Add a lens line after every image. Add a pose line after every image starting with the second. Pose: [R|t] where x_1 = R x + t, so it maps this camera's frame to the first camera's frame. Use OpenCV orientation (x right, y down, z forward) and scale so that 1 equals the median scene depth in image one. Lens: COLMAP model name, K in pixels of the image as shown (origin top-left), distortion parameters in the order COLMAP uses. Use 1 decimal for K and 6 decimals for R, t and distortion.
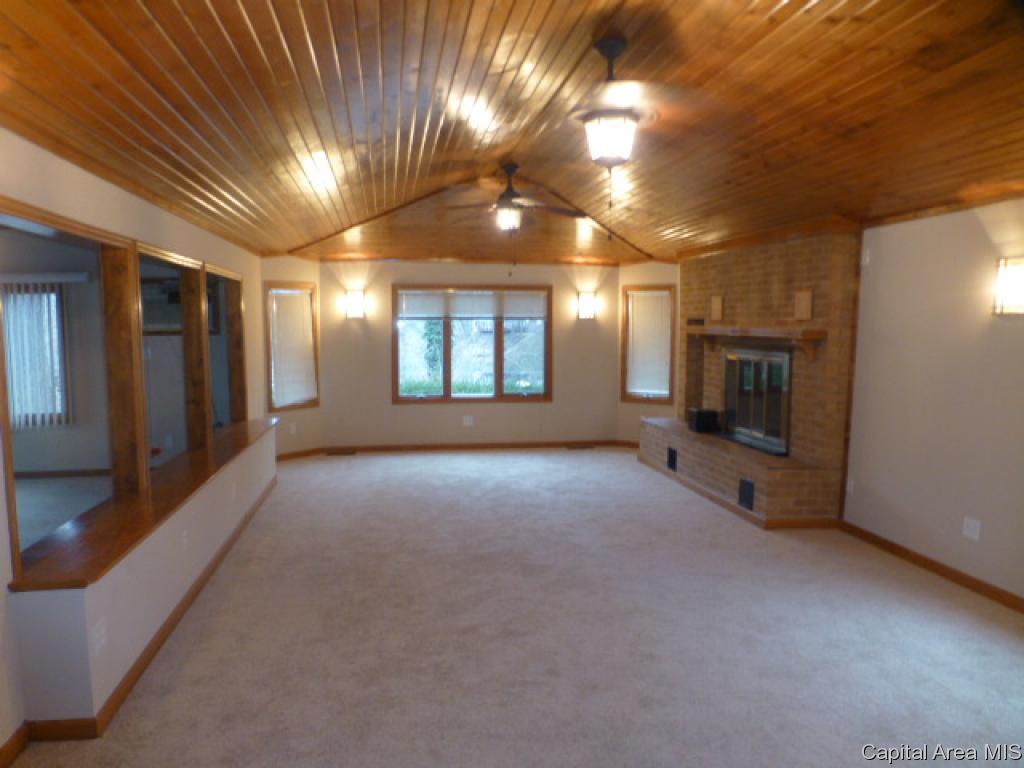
lens RADIAL K [[738.0, 0, 505.2], [0, 738.0, 387.4], [0, 0, 1]] dist [-0.057002, 0.050338]
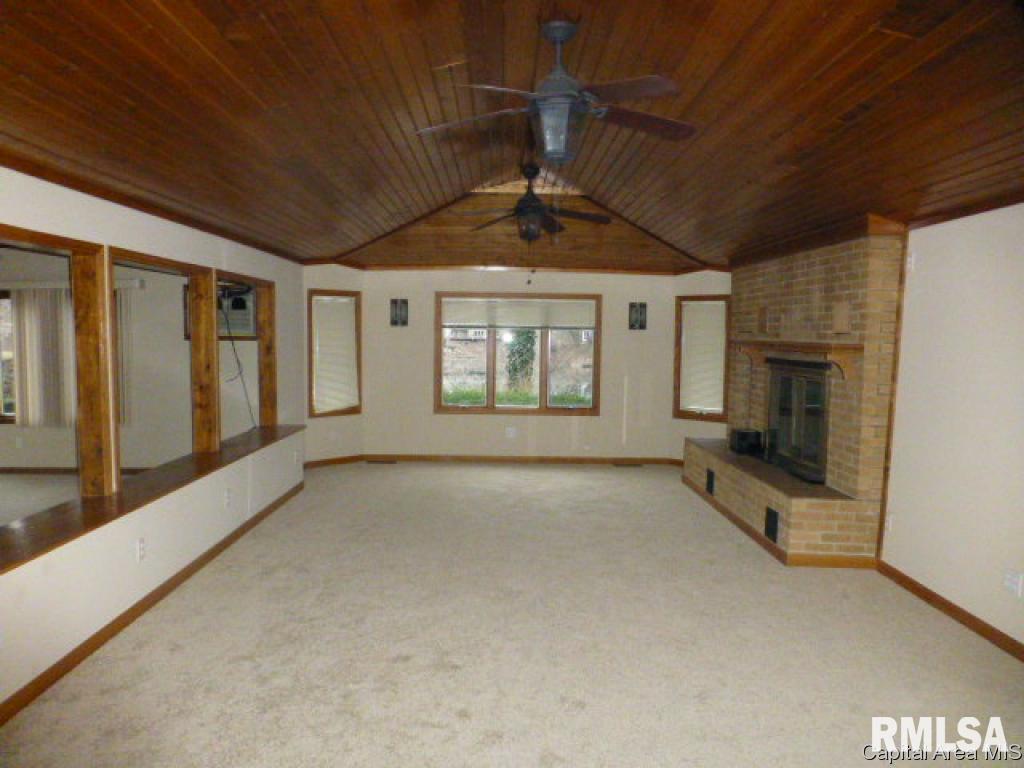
lens RADIAL K [[729.3, 0, 529.7], [0, 729.3, 397.5], [0, 0, 1]] dist [-0.028699, -0.006445]
pose [[0.989210, 0.024792, -0.144390, 0.155387], [-0.024561, 0.999693, 0.003383, -0.007018], [0.144430, 0.000199, 0.989515, 0.066240]]
